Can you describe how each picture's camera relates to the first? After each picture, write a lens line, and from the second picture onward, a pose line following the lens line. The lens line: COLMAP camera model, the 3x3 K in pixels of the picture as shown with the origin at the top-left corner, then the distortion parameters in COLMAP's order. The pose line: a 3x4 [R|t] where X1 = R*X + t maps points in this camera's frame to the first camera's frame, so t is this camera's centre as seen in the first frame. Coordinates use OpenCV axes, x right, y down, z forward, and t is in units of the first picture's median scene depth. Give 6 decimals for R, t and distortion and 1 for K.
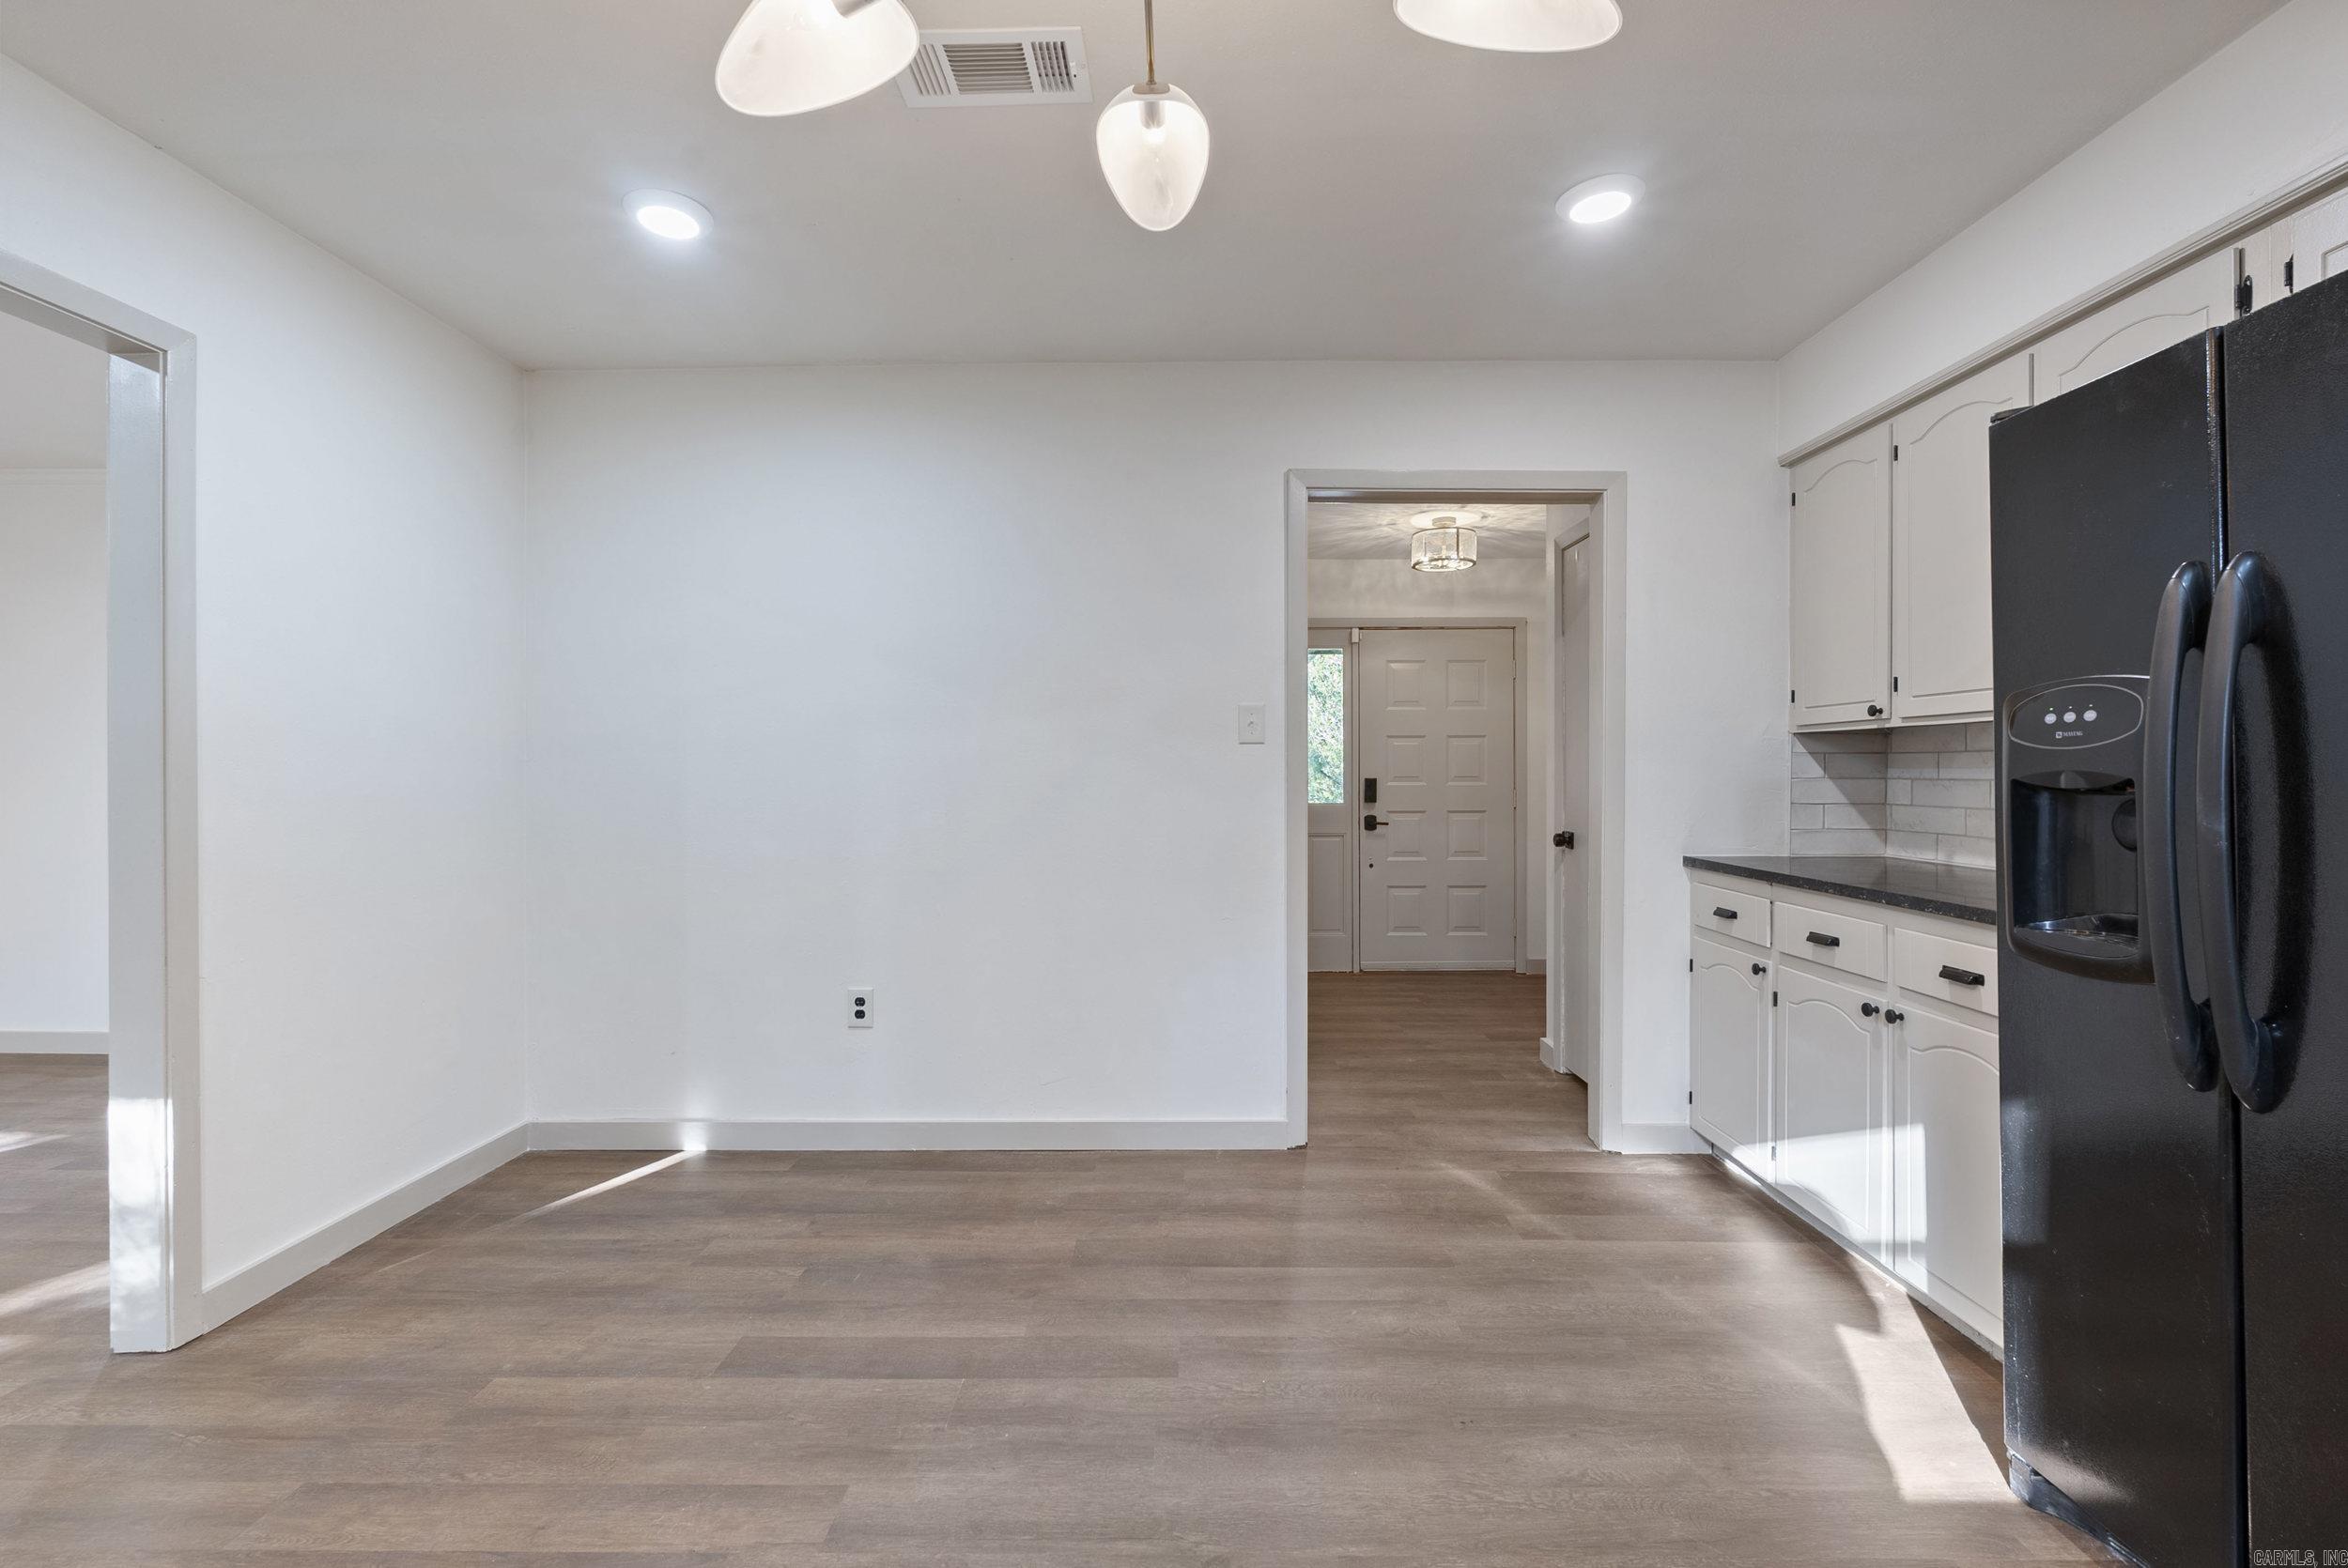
lens RADIAL K [[1037.8, 0, 1176.4], [0, 1037.8, 780.0], [0, 0, 1]] dist [-0.007143, 0.001450]
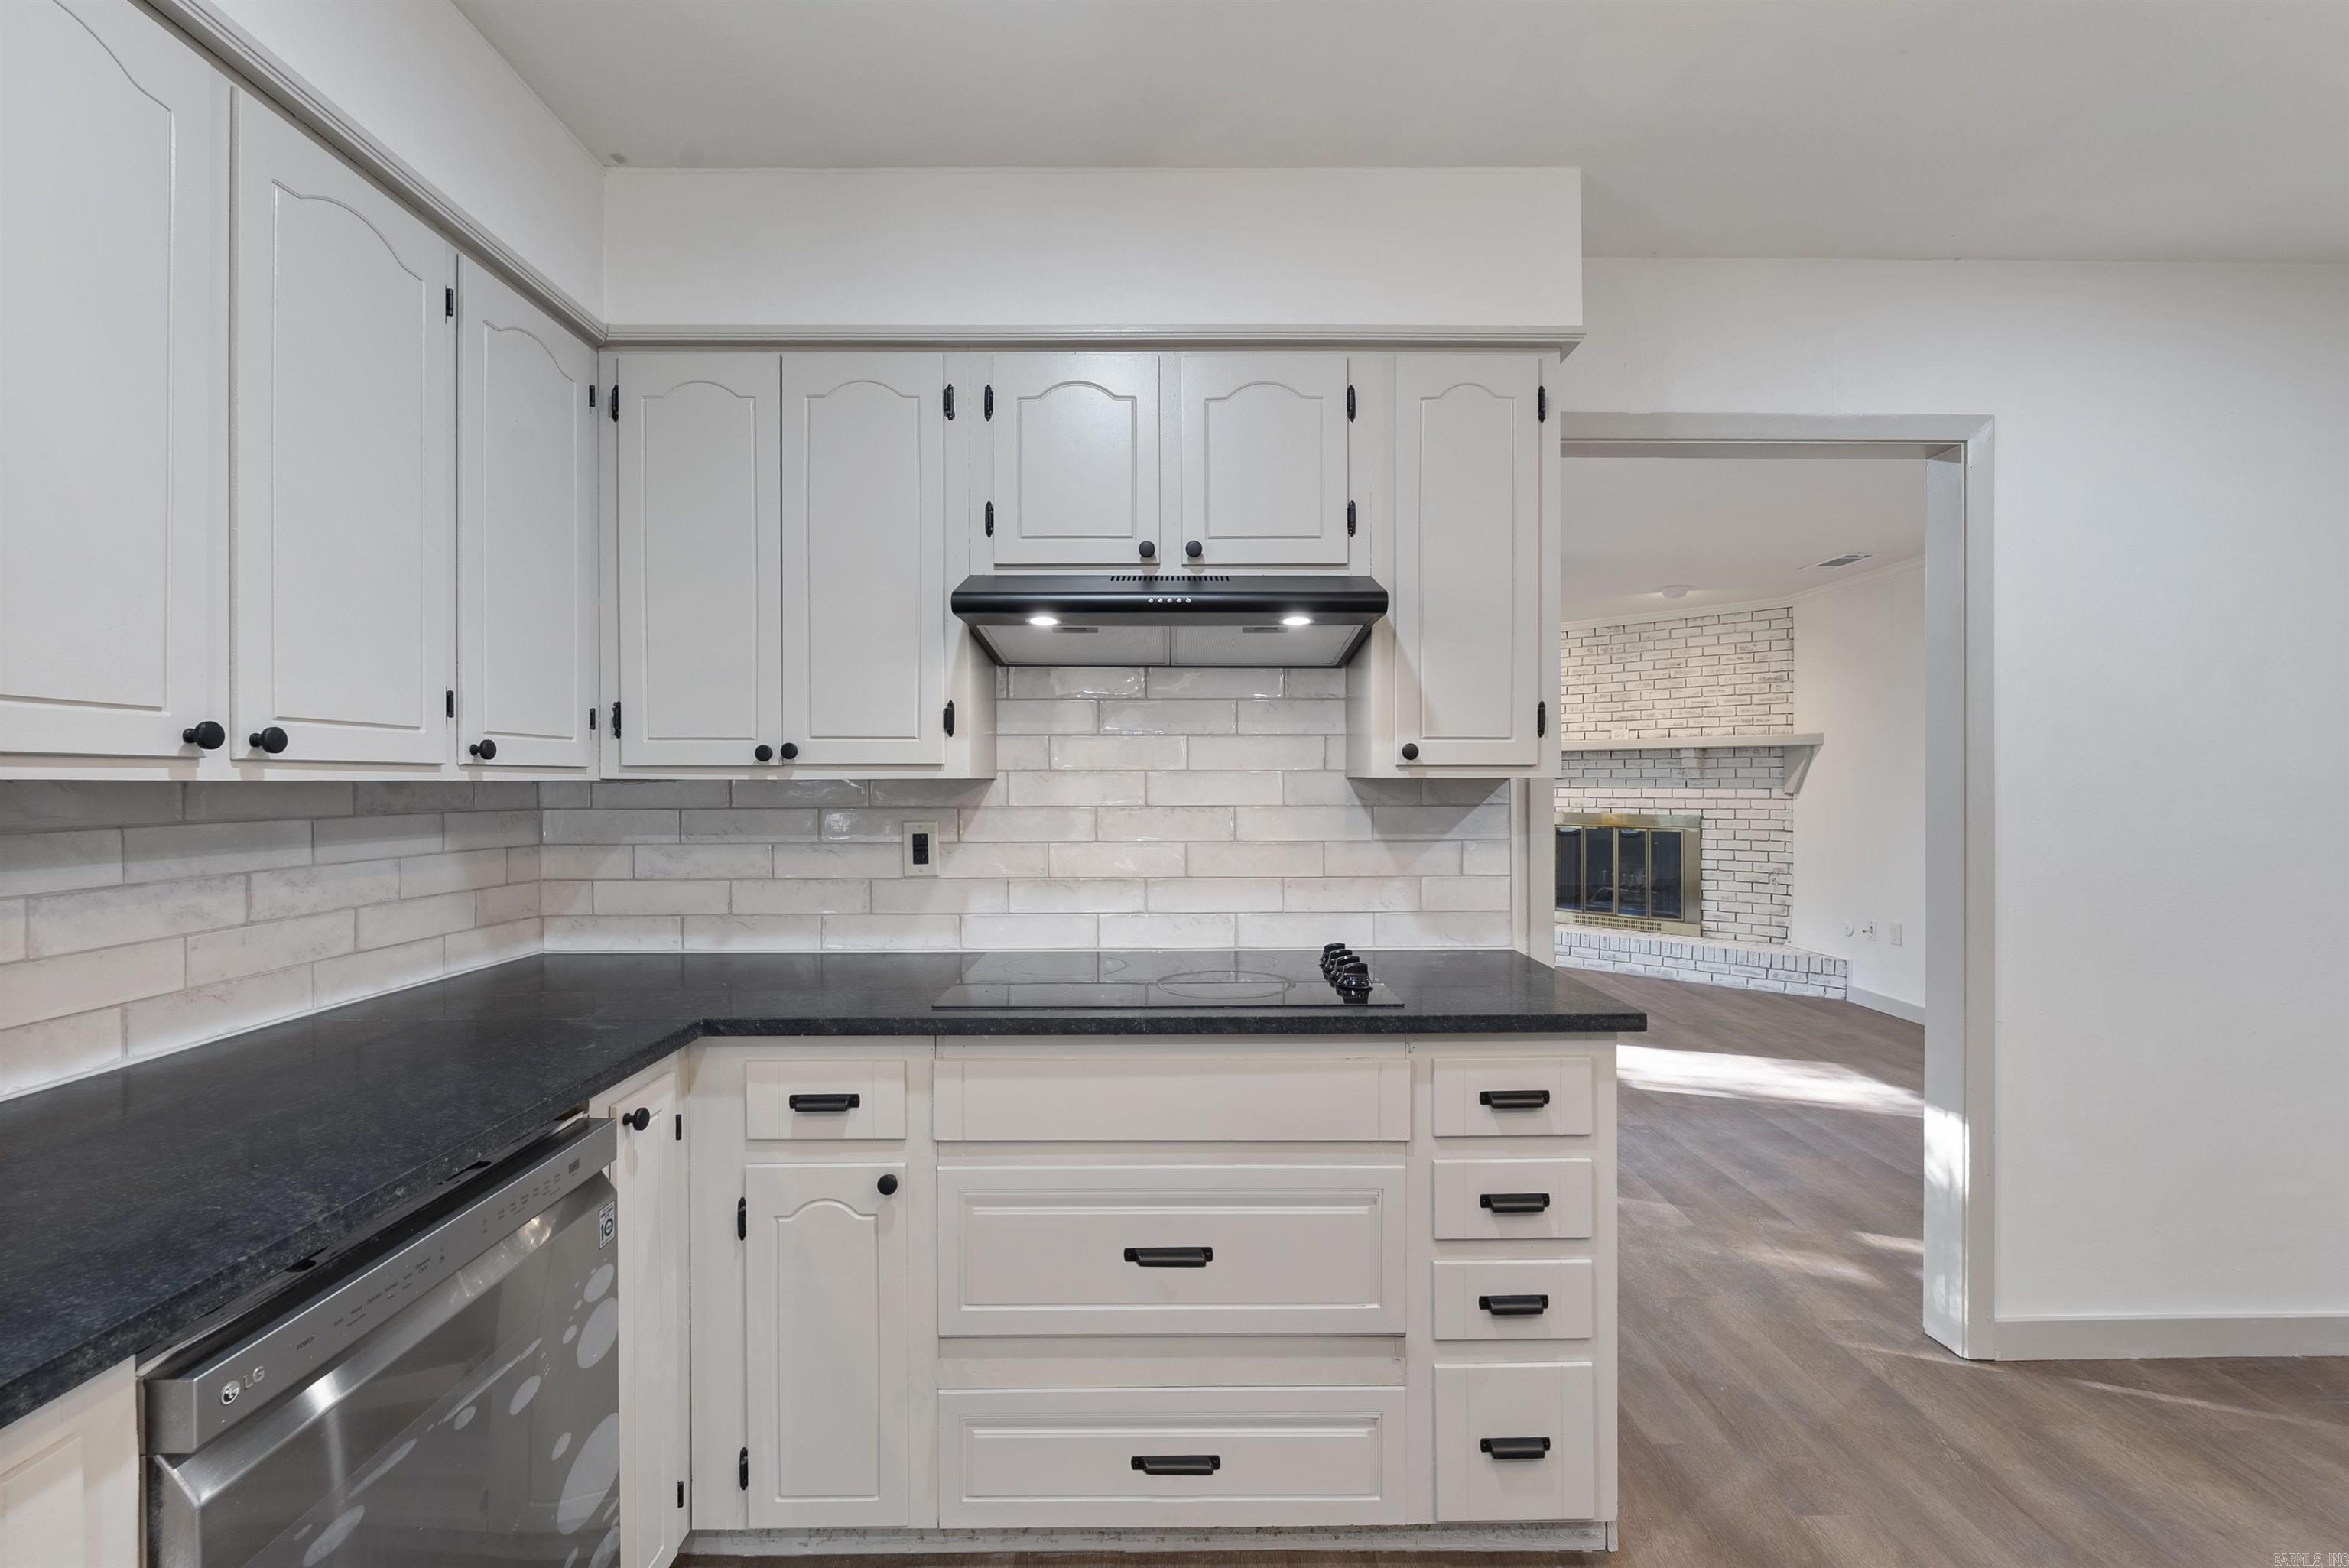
lens RADIAL K [[1038.3, 0, 1176.1], [0, 1038.3, 780.5], [0, 0, 1]] dist [-0.007143, 0.001450]
pose [[0.026054, 0.000814, -0.999660, 0.061923], [-0.005685, 0.999984, 0.000666, -0.035454], [0.999644, 0.005666, 0.026058, 0.092084]]
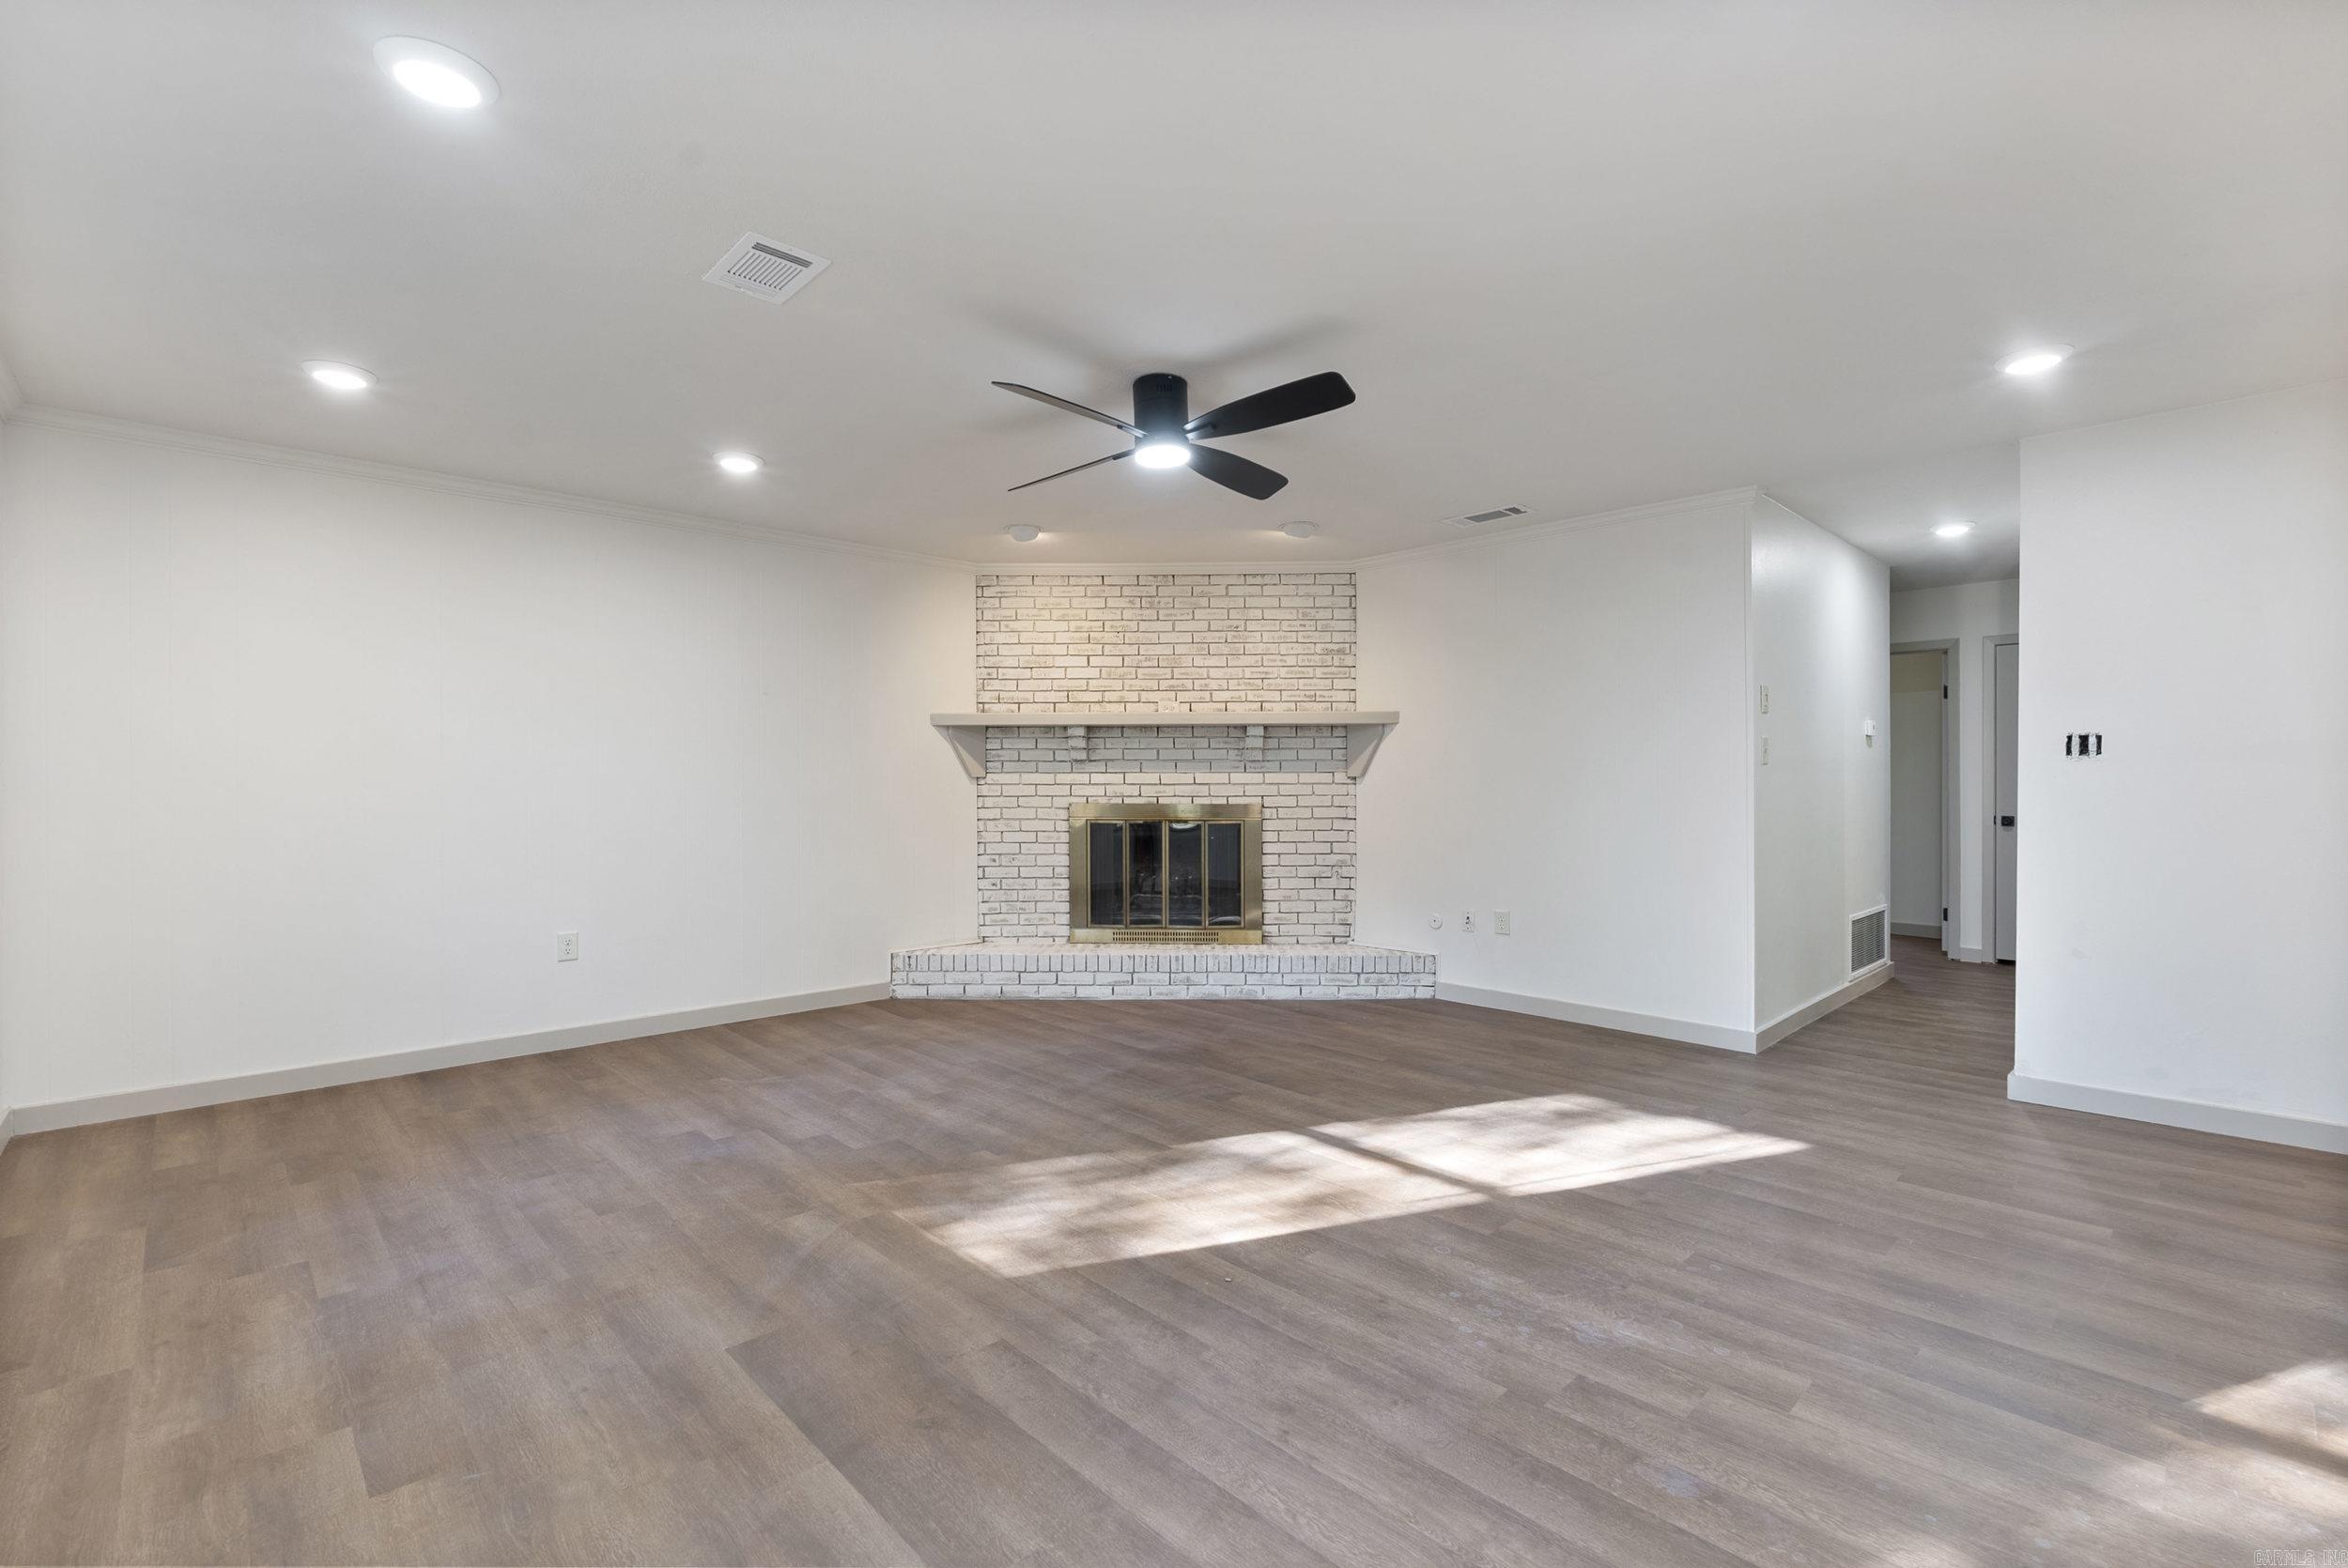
lens RADIAL K [[1037.8, 0, 1175.7], [0, 1037.8, 783.7], [0, 0, 1]] dist [-0.007143, 0.001450]
pose [[0.701323, 0.000895, -0.712843, -0.866303], [-0.004369, 0.999986, -0.003043, 0.003948], [0.712830, 0.005249, 0.701317, -0.187073]]
